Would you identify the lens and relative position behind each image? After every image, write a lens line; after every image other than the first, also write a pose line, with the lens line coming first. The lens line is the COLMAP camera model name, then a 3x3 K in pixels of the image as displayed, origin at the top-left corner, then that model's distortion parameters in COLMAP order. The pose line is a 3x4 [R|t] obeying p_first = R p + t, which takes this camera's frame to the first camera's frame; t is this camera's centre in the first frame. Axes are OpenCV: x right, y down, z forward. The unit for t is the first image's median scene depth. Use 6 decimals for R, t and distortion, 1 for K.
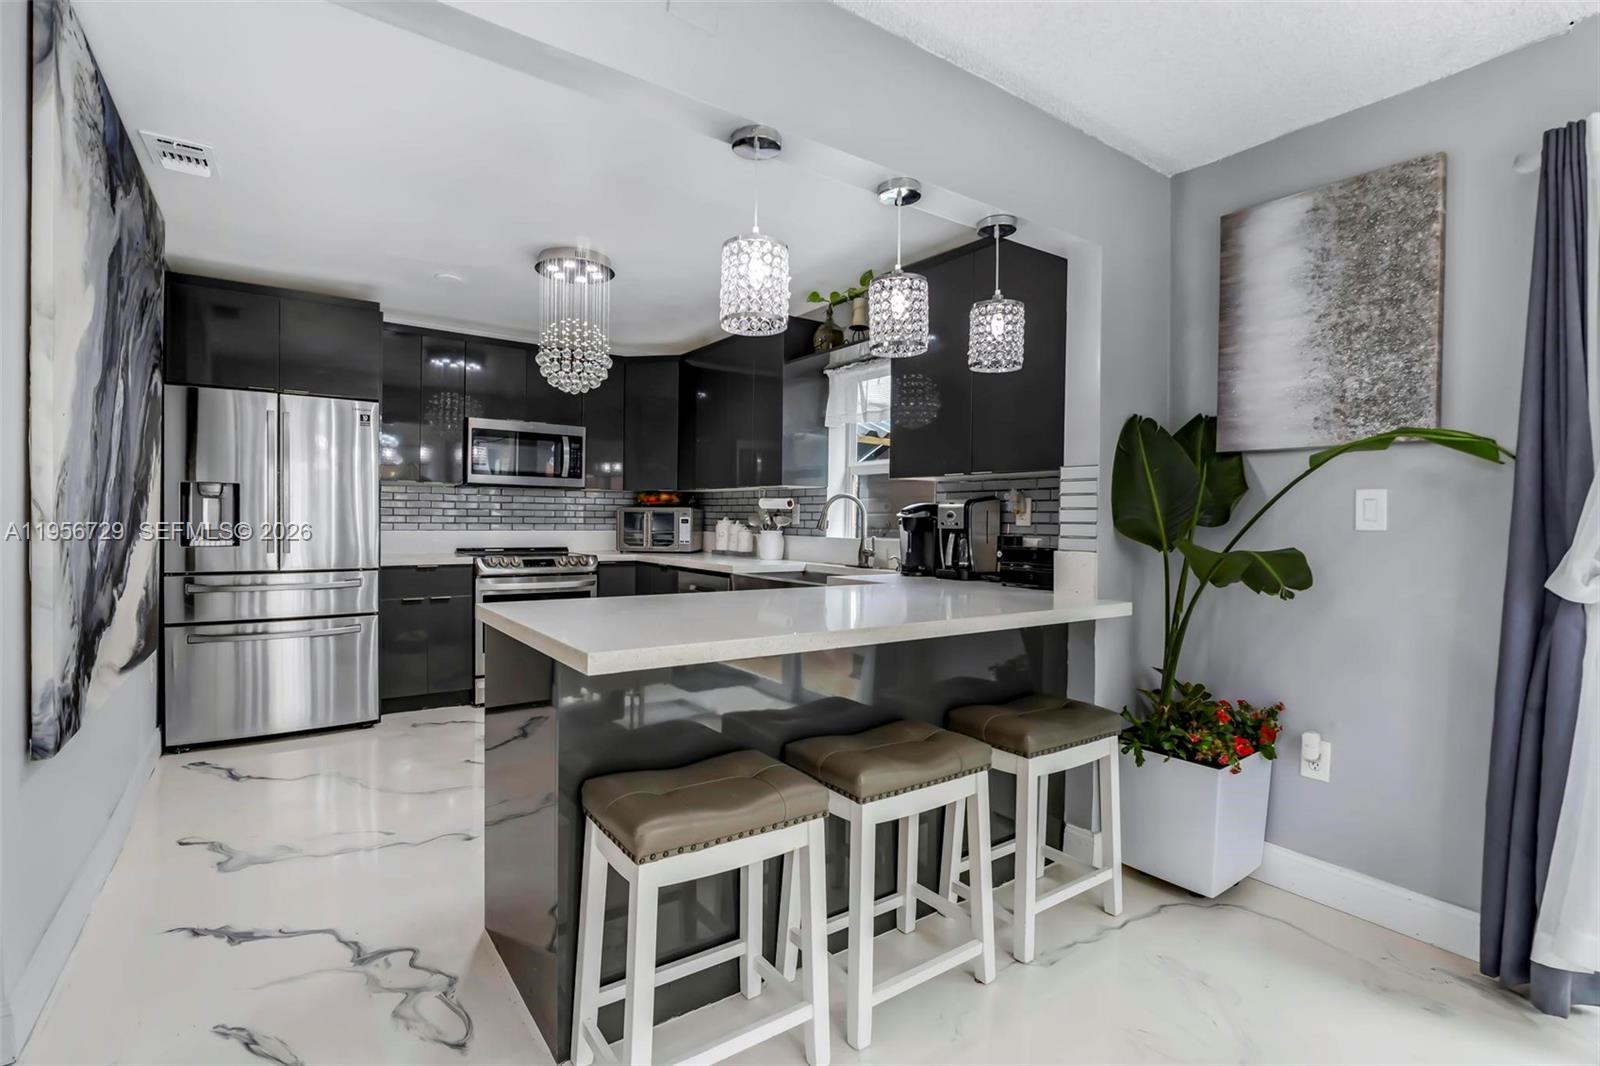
lens RADIAL K [[717.9, 0, 796.6], [0, 717.9, 529.6], [0, 0, 1]] dist [0.000384, 0.000386]
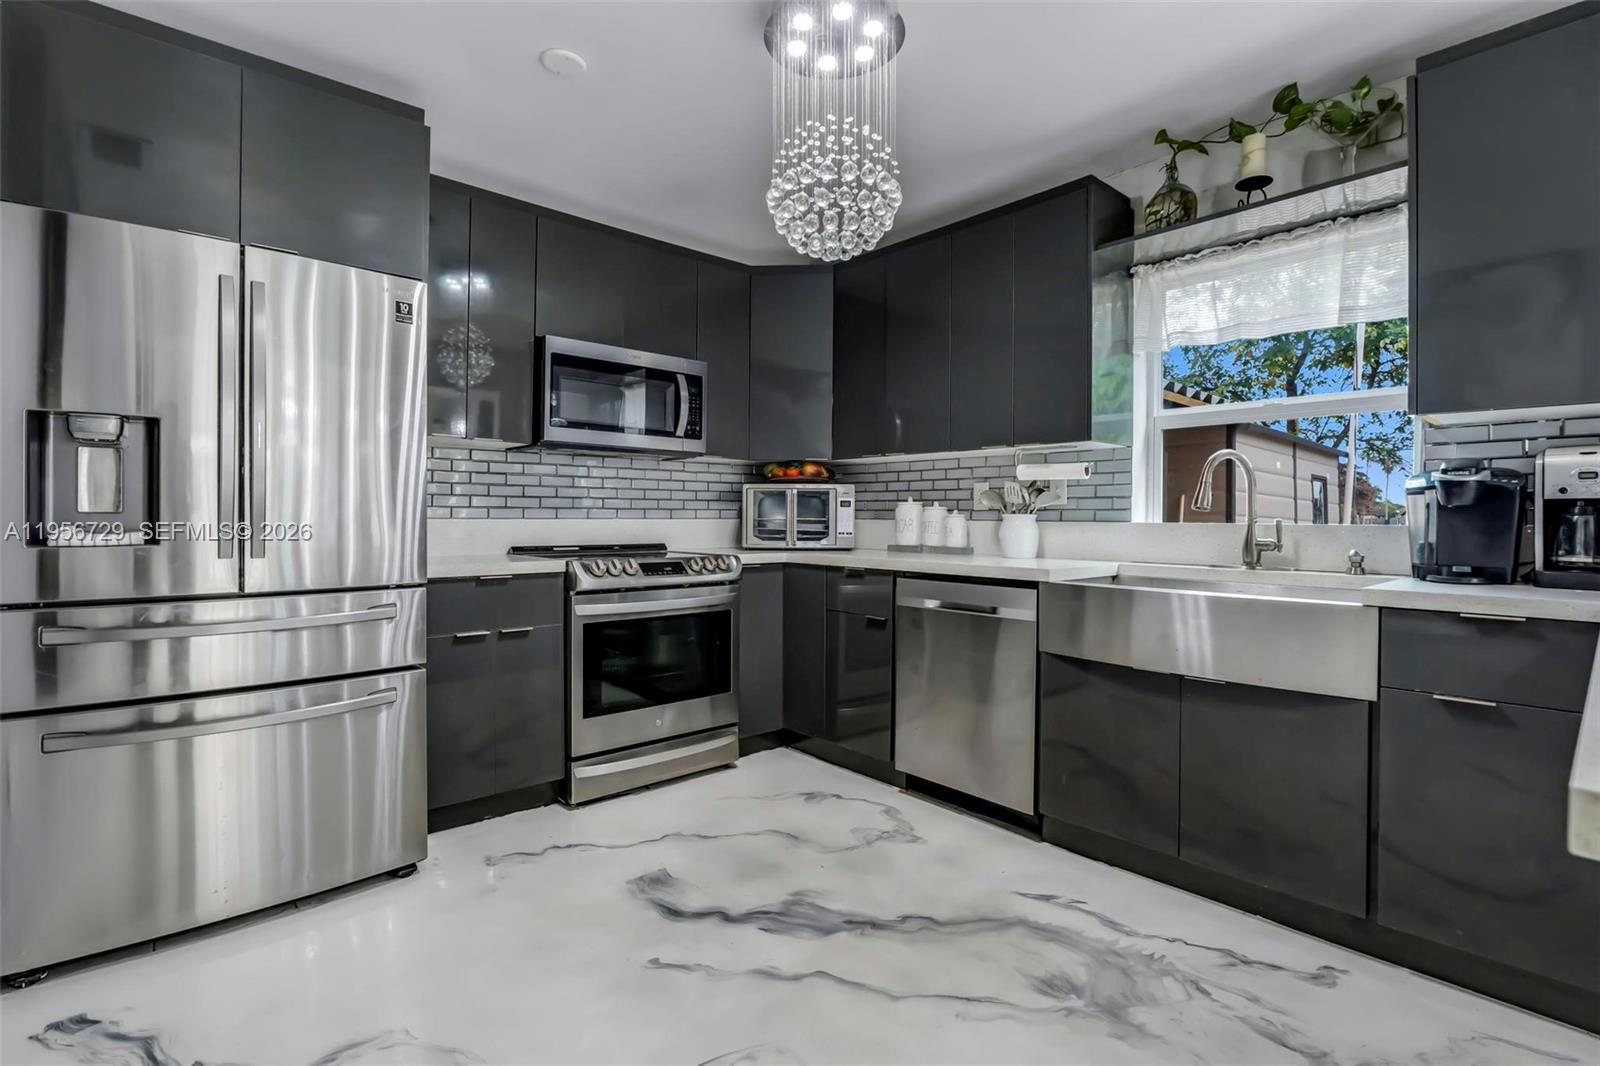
lens RADIAL K [[714.5, 0, 802.5], [0, 714.5, 519.6], [0, 0, 1]] dist [-0.001195, -0.000517]
pose [[0.992482, -0.006228, 0.122235, -0.339961], [0.007324, 0.999937, -0.008518, 0.010705], [-0.122175, 0.009350, 0.992465, 0.393284]]
